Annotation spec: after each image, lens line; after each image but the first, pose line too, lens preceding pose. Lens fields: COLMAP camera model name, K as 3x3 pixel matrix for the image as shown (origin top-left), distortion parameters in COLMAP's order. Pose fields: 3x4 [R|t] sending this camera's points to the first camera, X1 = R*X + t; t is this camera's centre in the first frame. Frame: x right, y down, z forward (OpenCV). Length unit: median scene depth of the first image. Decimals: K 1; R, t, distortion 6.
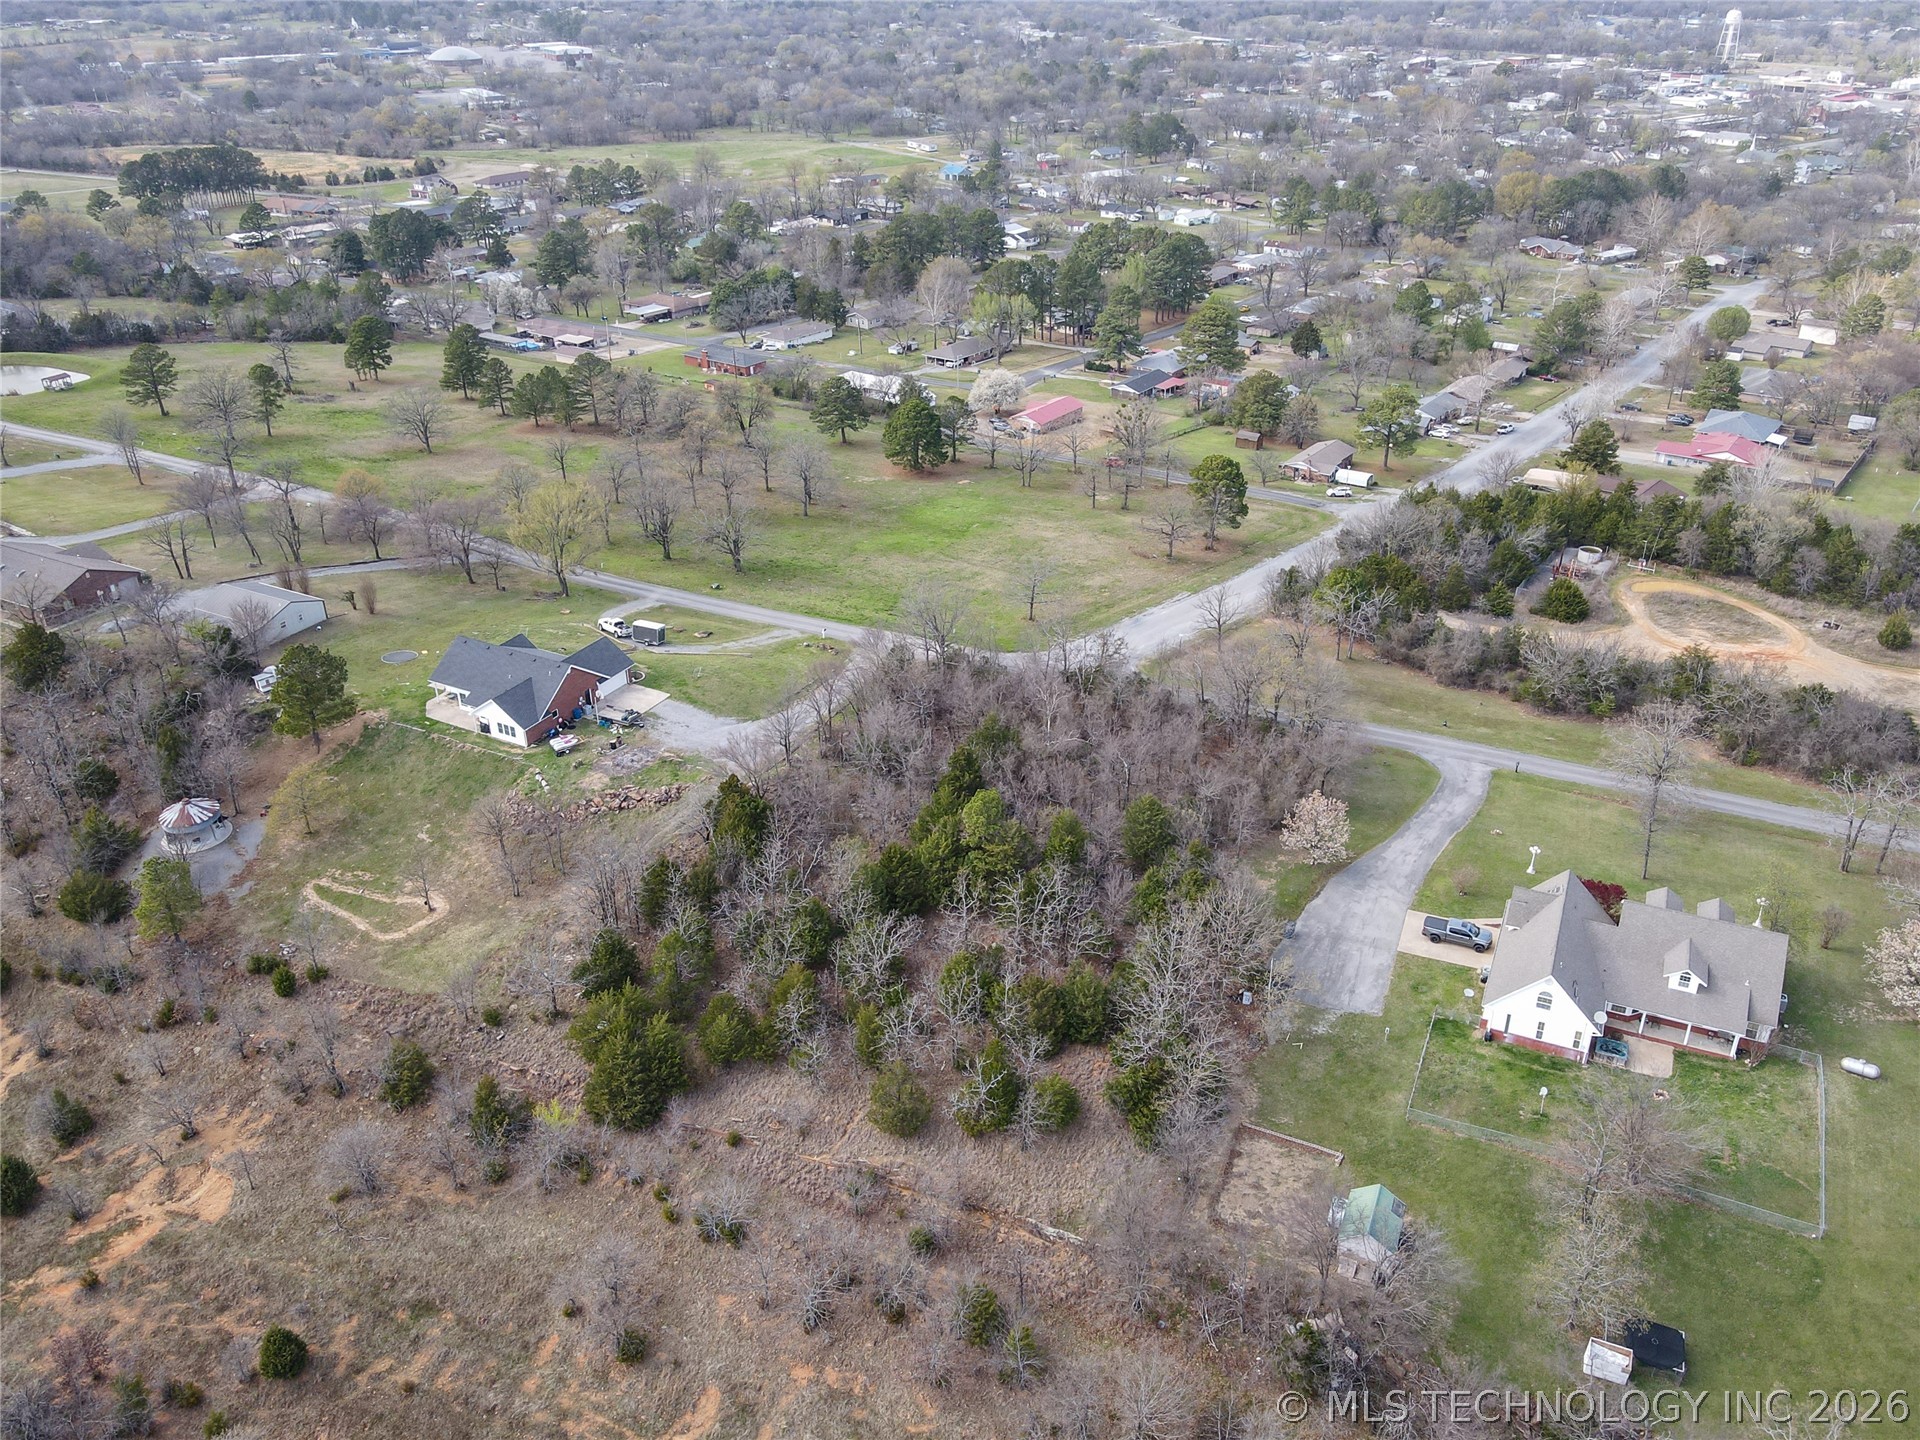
lens RADIAL K [[1505.2, 0, 971.7], [0, 1505.2, 721.5], [0, 0, 1]] dist [0.007456, 0.027221]
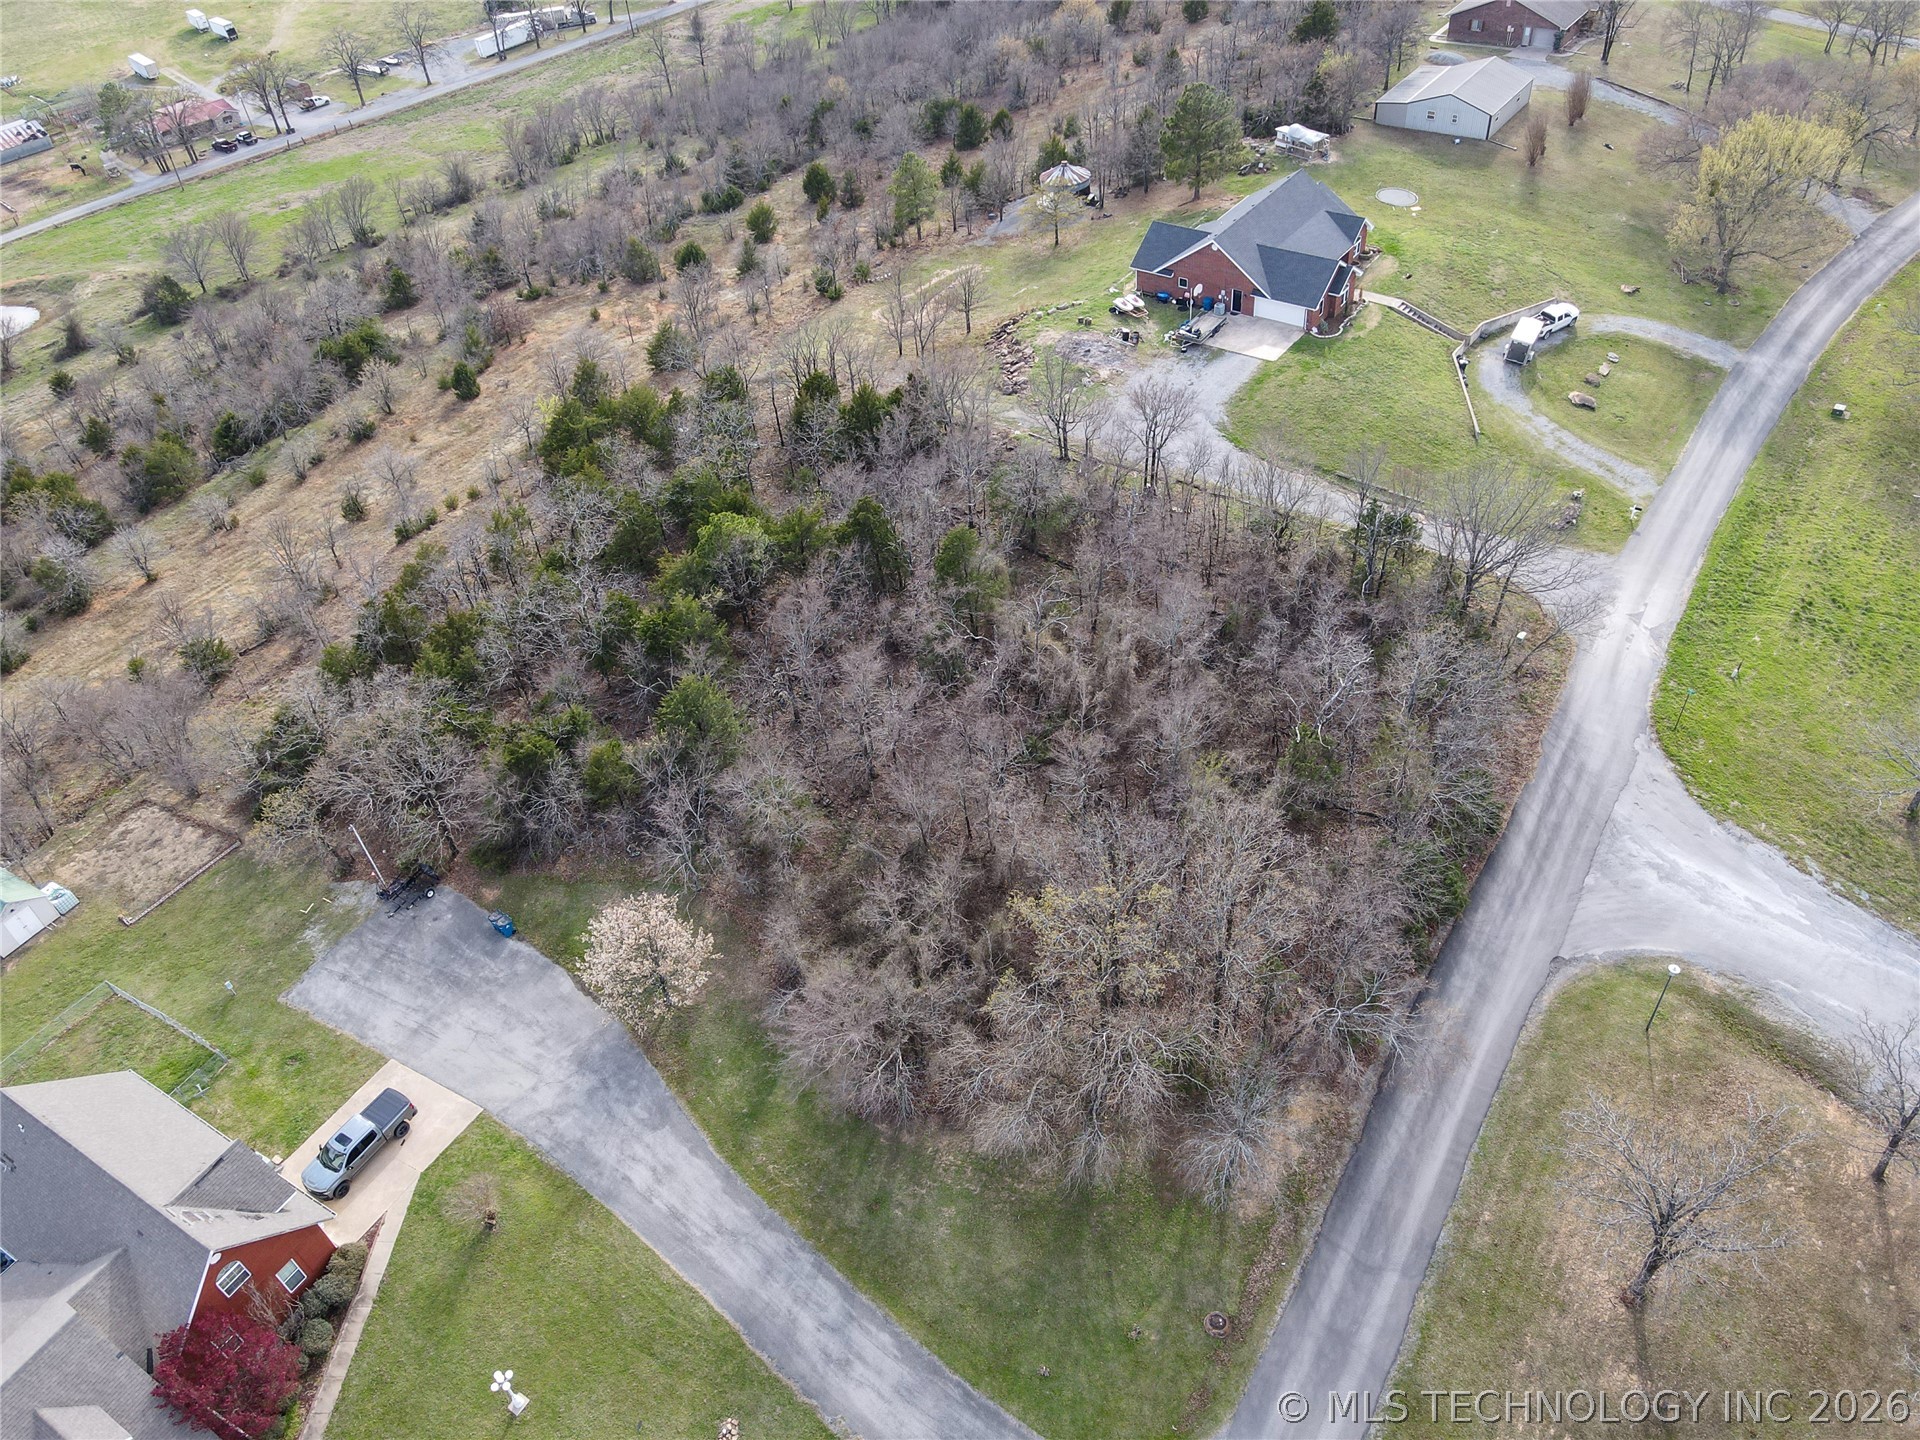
lens RADIAL K [[1396.3, 0, 968.6], [0, 1396.3, 716.0], [0, 0, 1]] dist [0.024745, -0.005143]
pose [[-0.128535, 0.682999, -0.719021, 0.458433], [-0.399801, 0.627818, 0.667835, -0.326980], [0.907545, 0.373305, 0.192368, 0.855193]]
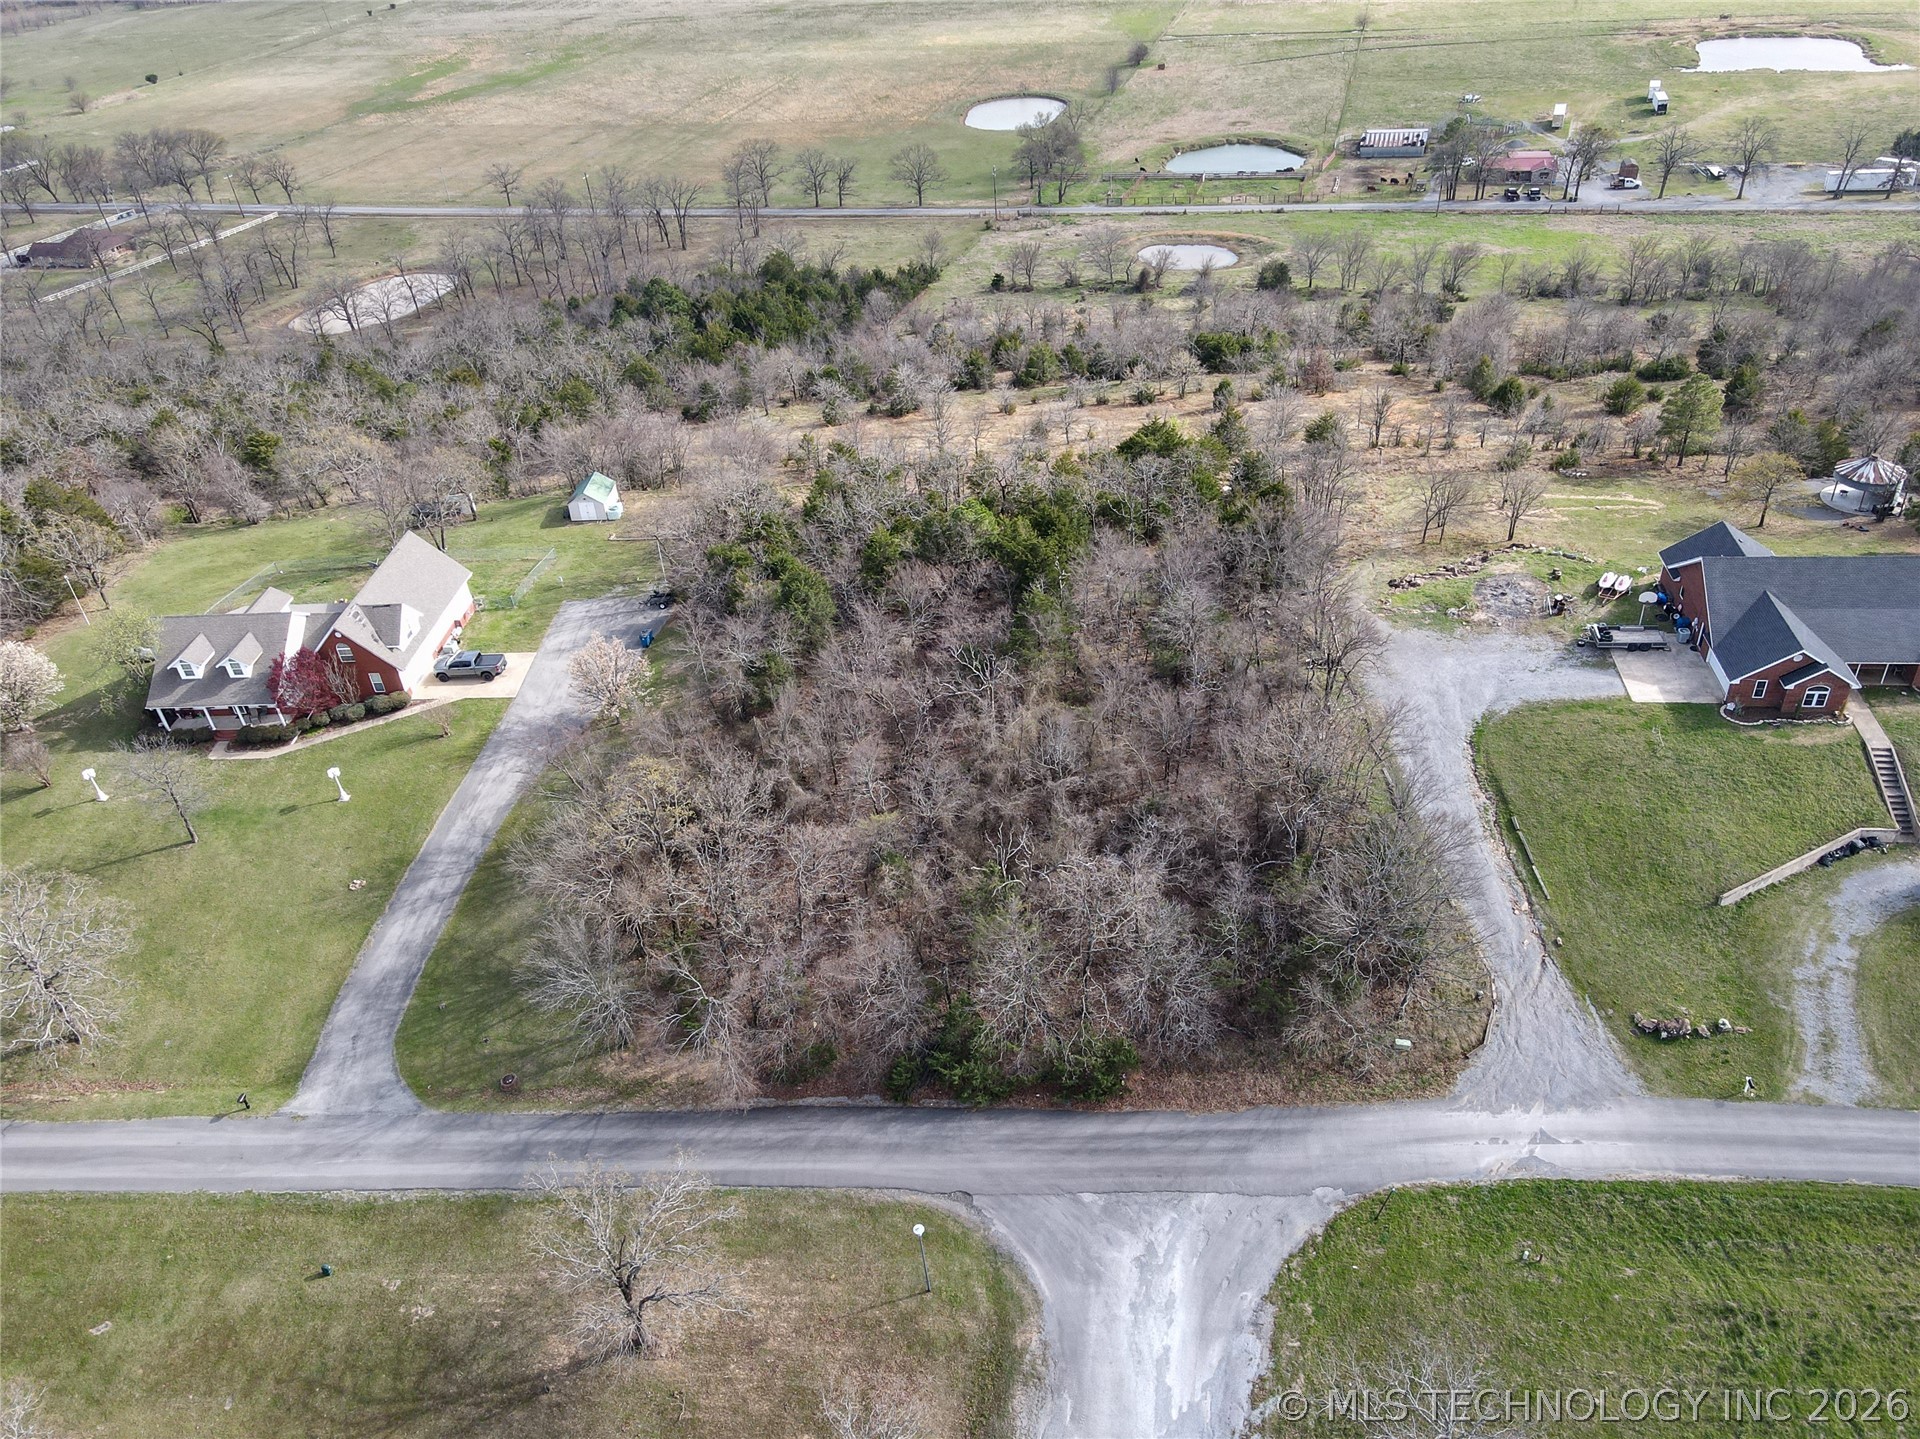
lens RADIAL K [[1421.8, 0, 968.7], [0, 1421.8, 714.3], [0, 0, 1]] dist [0.020528, -0.001225]
pose [[-0.928319, 0.272811, -0.252582, 0.217309], [-0.098423, 0.474808, 0.874569, -0.536756], [0.358520, 0.836739, -0.413922, 1.230906]]
